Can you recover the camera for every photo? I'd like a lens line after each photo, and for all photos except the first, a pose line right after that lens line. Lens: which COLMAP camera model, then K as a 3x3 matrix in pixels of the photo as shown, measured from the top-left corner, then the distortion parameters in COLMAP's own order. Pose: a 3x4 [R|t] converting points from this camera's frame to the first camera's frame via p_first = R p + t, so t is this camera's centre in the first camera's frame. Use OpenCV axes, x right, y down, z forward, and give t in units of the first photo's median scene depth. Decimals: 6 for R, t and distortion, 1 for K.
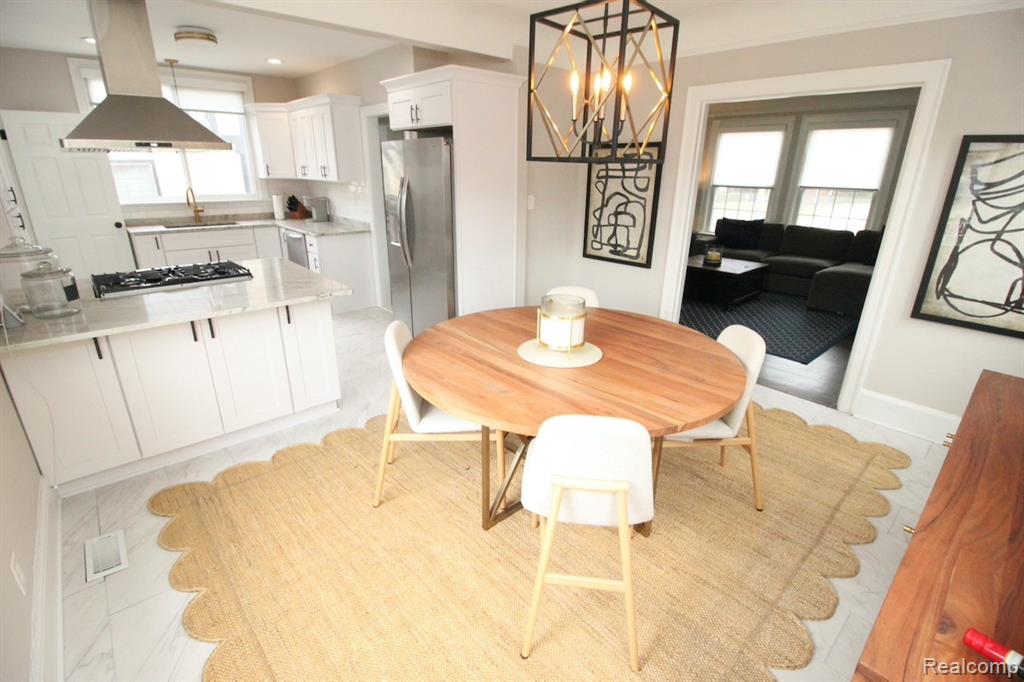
lens RADIAL K [[479.9, 0, 512.0], [0, 479.9, 341.0], [0, 0, 1]] dist [-0.000917, -0.000811]
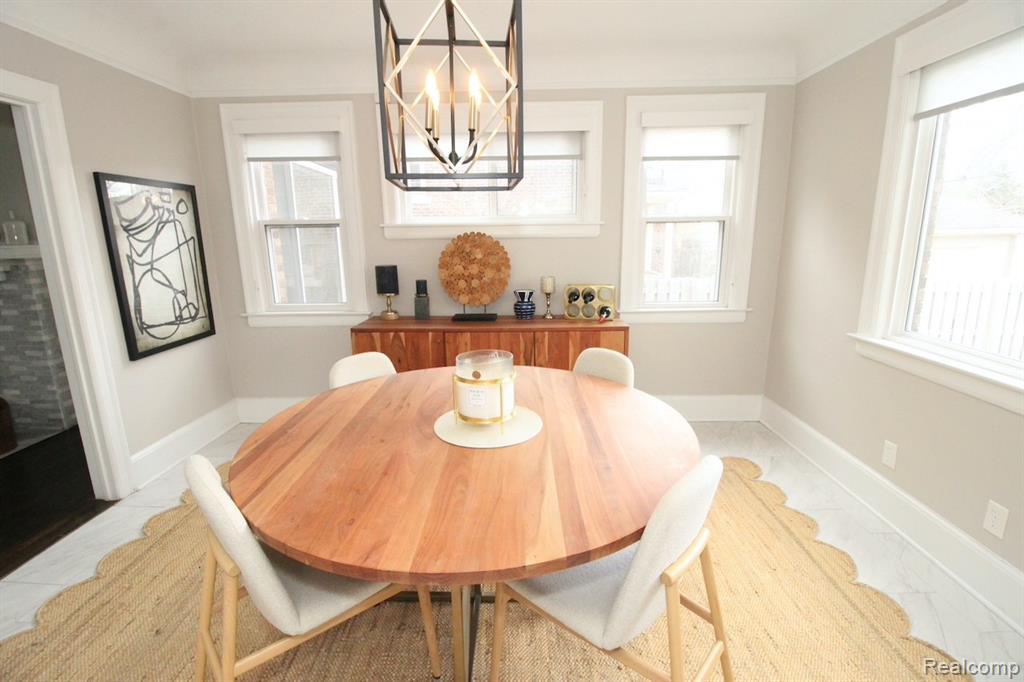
lens RADIAL K [[479.9, 0, 512.0], [0, 479.9, 341.0], [0, 0, 1]] dist [-0.000917, -0.000811]
pose [[-0.729273, -0.158974, 0.665498, -0.368782], [0.237949, 0.852998, 0.464516, -0.387198], [-0.641514, 0.497114, -0.584241, 1.194054]]
